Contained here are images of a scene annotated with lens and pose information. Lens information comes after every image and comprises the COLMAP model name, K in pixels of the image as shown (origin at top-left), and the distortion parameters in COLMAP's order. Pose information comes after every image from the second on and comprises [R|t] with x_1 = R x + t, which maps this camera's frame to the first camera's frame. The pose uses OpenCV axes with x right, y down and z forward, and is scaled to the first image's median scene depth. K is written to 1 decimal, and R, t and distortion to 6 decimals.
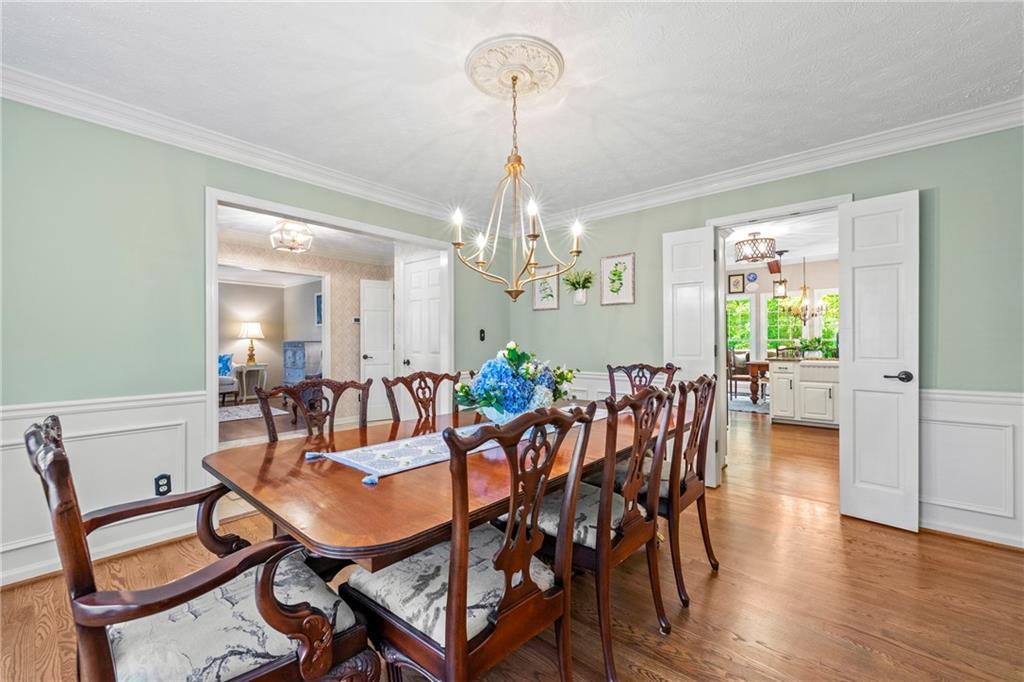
lens RADIAL K [[414.3, 0, 511.5], [0, 414.3, 340.3], [0, 0, 1]] dist [0.002877, -0.000153]
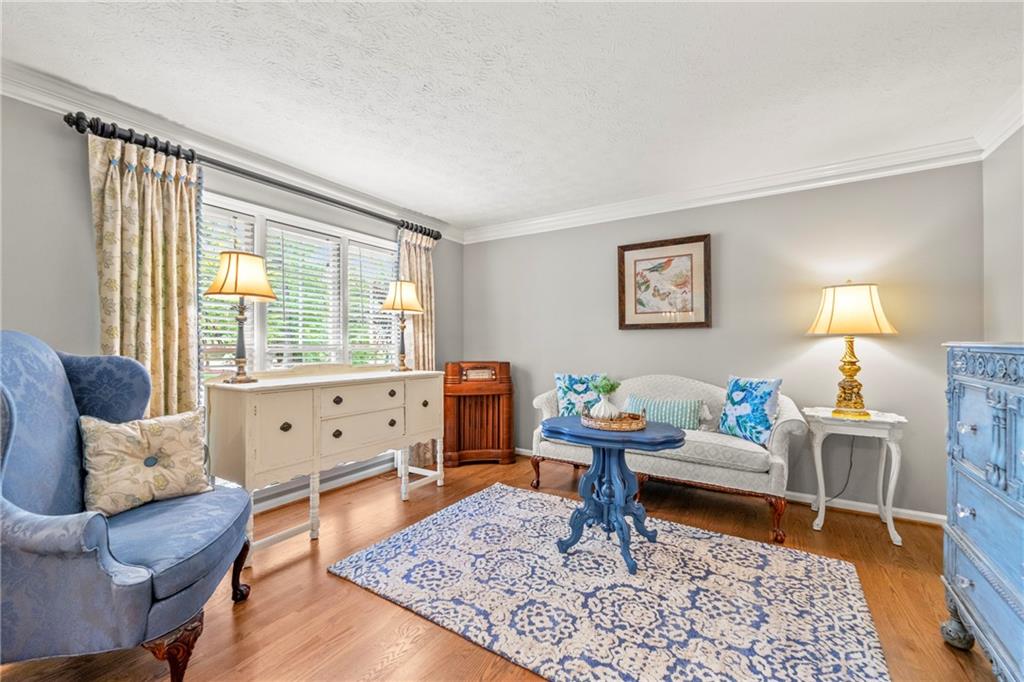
lens RADIAL K [[414.3, 0, 516.5], [0, 414.3, 340.4], [0, 0, 1]] dist [0.002877, -0.000153]
pose [[0.162011, -0.008180, -0.986755, -0.358370], [0.004608, 0.999961, -0.007533, 0.000538], [0.986778, -0.003326, 0.162043, 0.715378]]
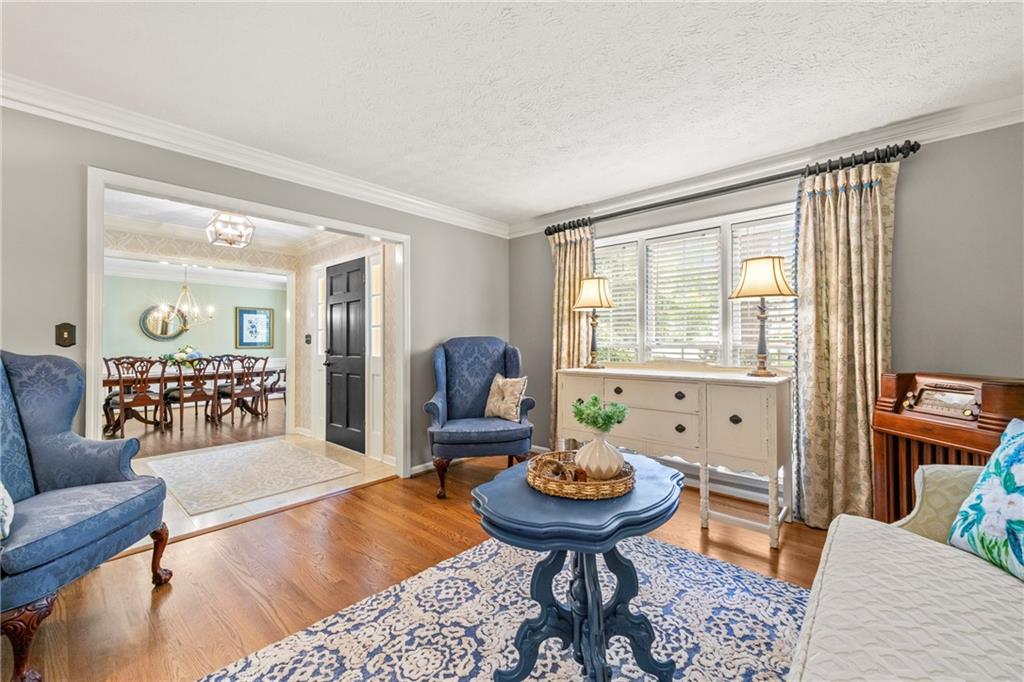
lens RADIAL K [[414.3, 0, 513.8], [0, 414.3, 340.6], [0, 0, 1]] dist [0.002877, -0.000153]
pose [[-0.999938, 0.004712, 0.010086, -0.619320], [0.004636, 0.999961, -0.007556, 0.002147], [-0.010121, -0.007509, -0.999921, 1.010407]]
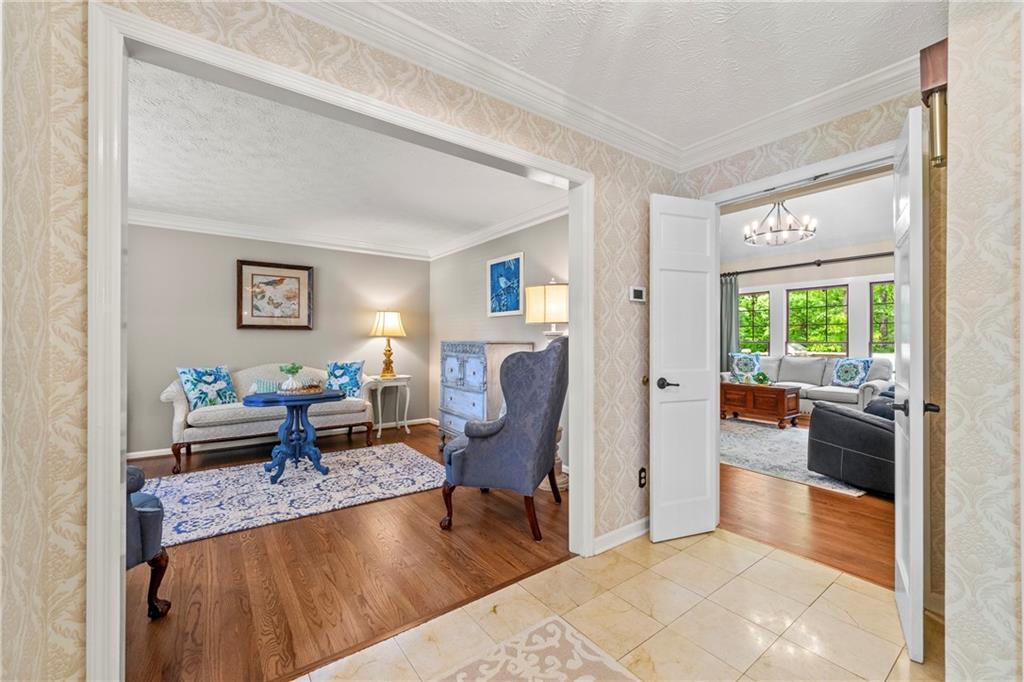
lens RADIAL K [[414.3, 0, 513.4], [0, 414.3, 339.2], [0, 0, 1]] dist [0.002877, -0.000153]
pose [[0.975946, 0.003058, -0.217992, -0.308253], [-0.002482, 0.999993, 0.002916, -0.003194], [0.217999, -0.002304, 0.975946, 0.428313]]
